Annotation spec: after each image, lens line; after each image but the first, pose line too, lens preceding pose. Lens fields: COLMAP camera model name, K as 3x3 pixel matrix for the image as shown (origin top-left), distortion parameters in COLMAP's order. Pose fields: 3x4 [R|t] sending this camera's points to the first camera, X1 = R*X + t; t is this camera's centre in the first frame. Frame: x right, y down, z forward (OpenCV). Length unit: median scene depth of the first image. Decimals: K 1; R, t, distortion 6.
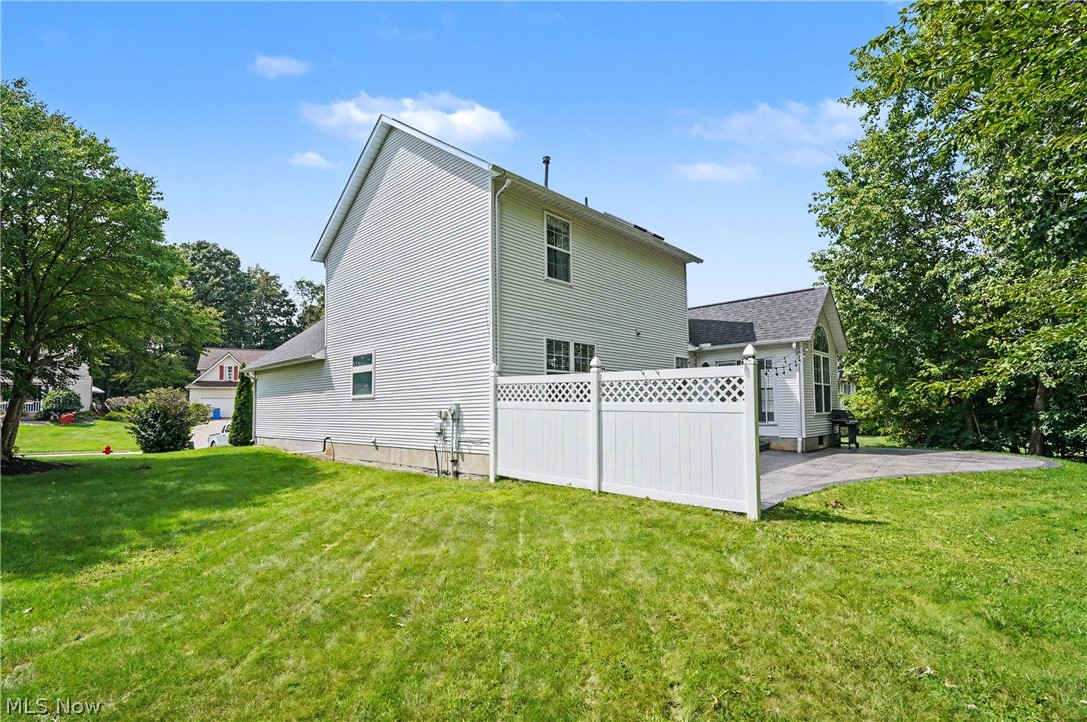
lens RADIAL K [[497.2, 0, 543.8], [0, 497.2, 371.1], [0, 0, 1]] dist [-0.009502, -0.000064]
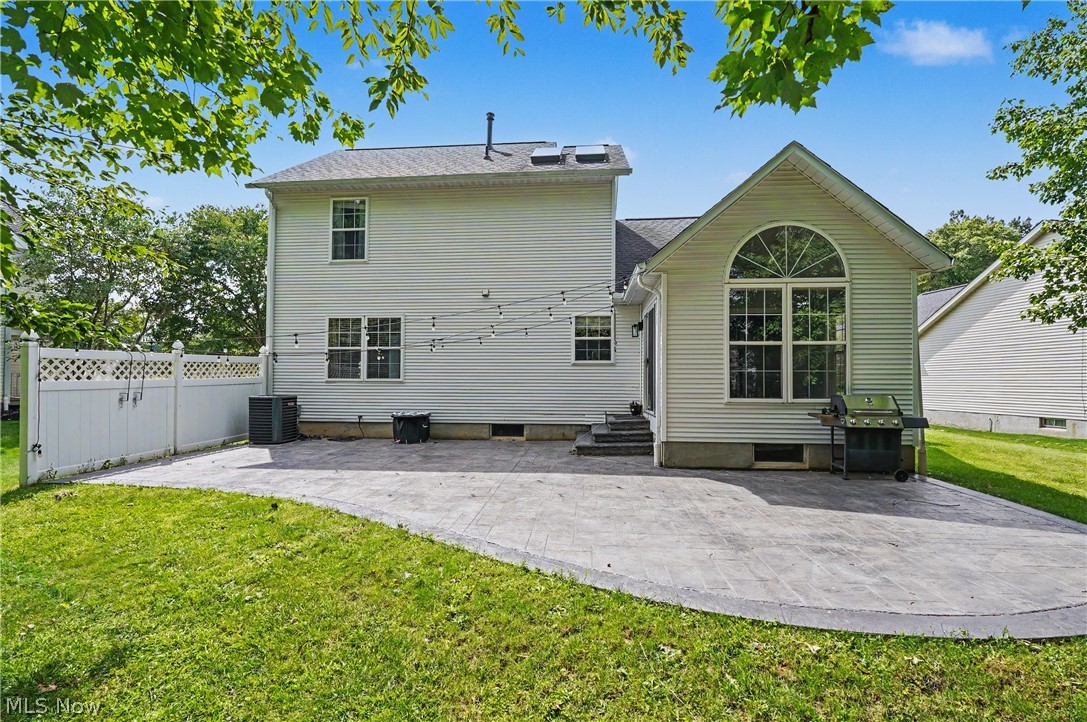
lens RADIAL K [[497.2, 0, 543.8], [0, 497.2, 371.1], [0, 0, 1]] dist [-0.009502, -0.000064]
pose [[0.626968, 0.002132, -0.779042, 1.100655], [0.048974, 0.997910, 0.042146, 0.026725], [0.777504, -0.064577, 0.625553, 0.651536]]
